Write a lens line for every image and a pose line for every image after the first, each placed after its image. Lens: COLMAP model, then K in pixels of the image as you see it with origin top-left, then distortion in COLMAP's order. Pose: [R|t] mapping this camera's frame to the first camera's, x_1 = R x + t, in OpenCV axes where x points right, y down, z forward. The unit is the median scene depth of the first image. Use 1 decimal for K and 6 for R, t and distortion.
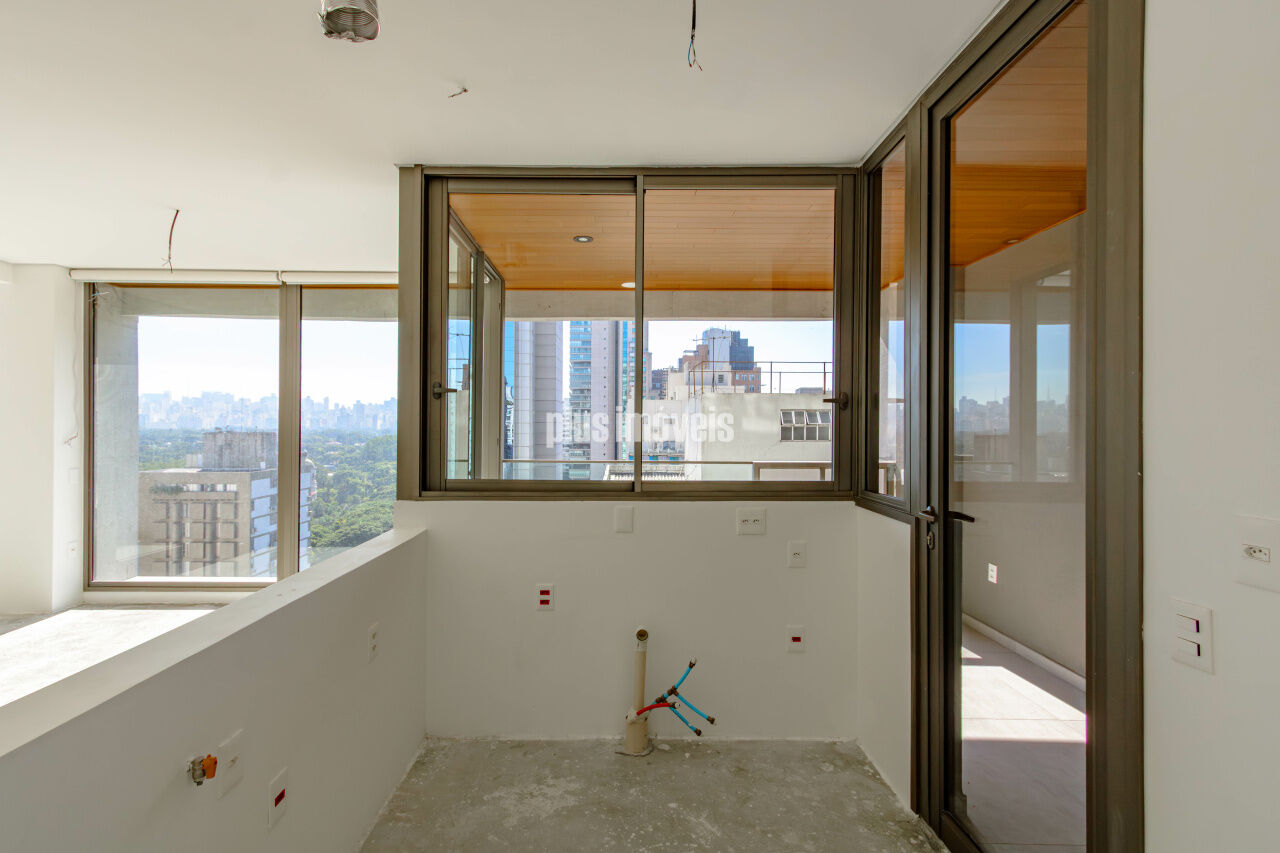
lens RADIAL K [[596.8, 0, 622.9], [0, 596.8, 425.4], [0, 0, 1]] dist [0.014068, -0.002478]
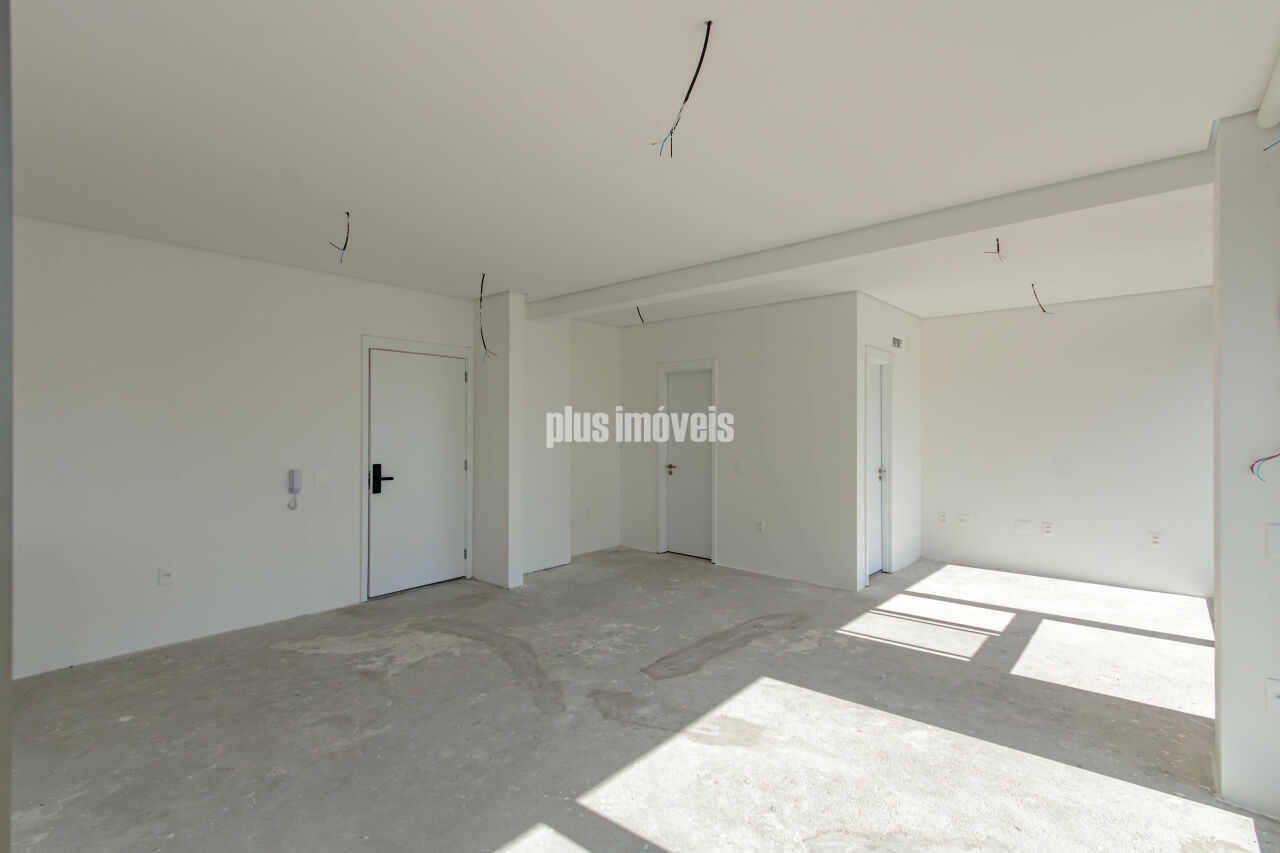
lens RADIAL K [[596.8, 0, 634.4], [0, 596.8, 422.7], [0, 0, 1]] dist [0.014068, -0.002478]
pose [[-0.671296, -0.008277, -0.741143, -0.219956], [-0.002961, 0.999960, -0.008486, -0.001670], [0.741183, -0.003502, -0.671294, 0.920717]]
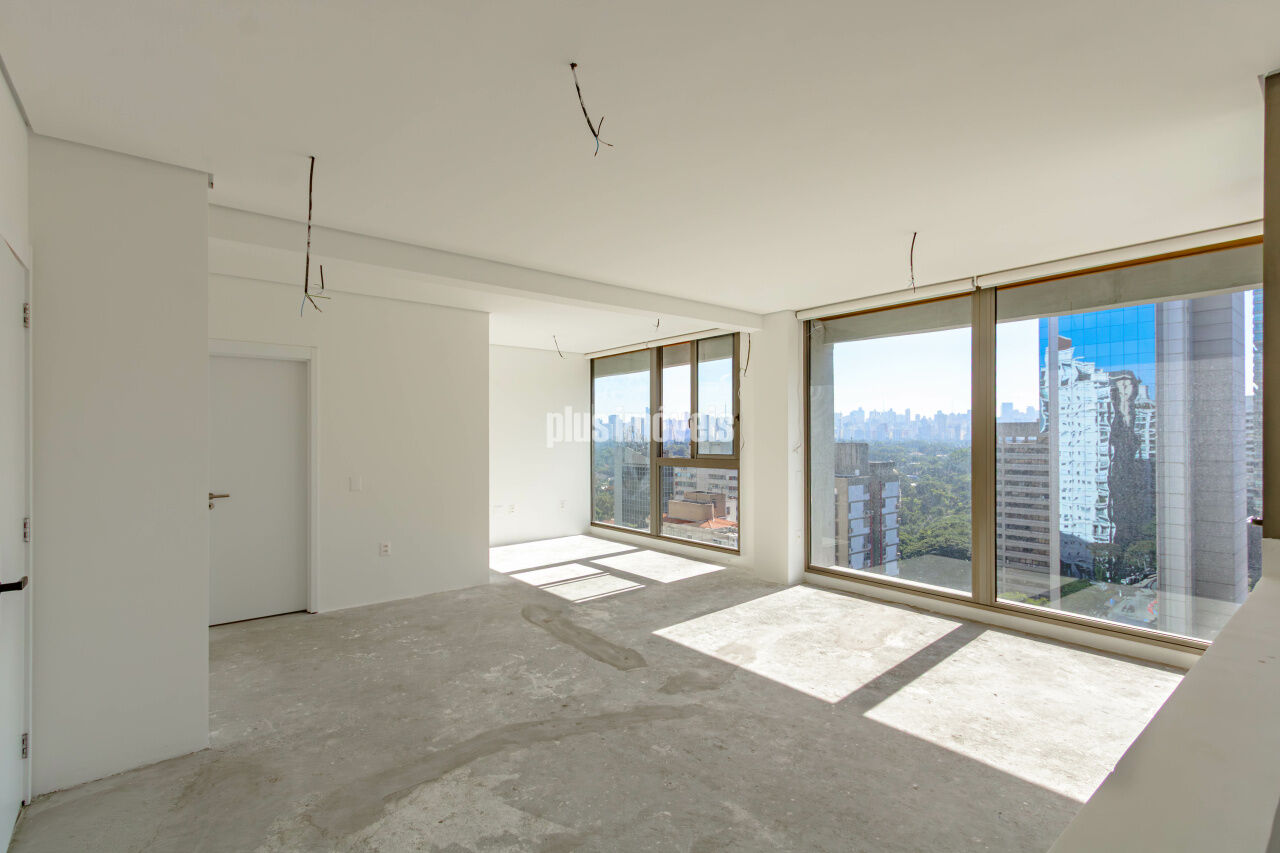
lens RADIAL K [[596.8, 0, 646.2], [0, 596.8, 430.5], [0, 0, 1]] dist [0.014068, -0.002478]
pose [[0.645090, -0.011817, -0.764015, -0.169544], [0.004559, 0.999922, -0.011617, 0.000502], [0.764093, 0.004011, 0.645094, -0.031337]]
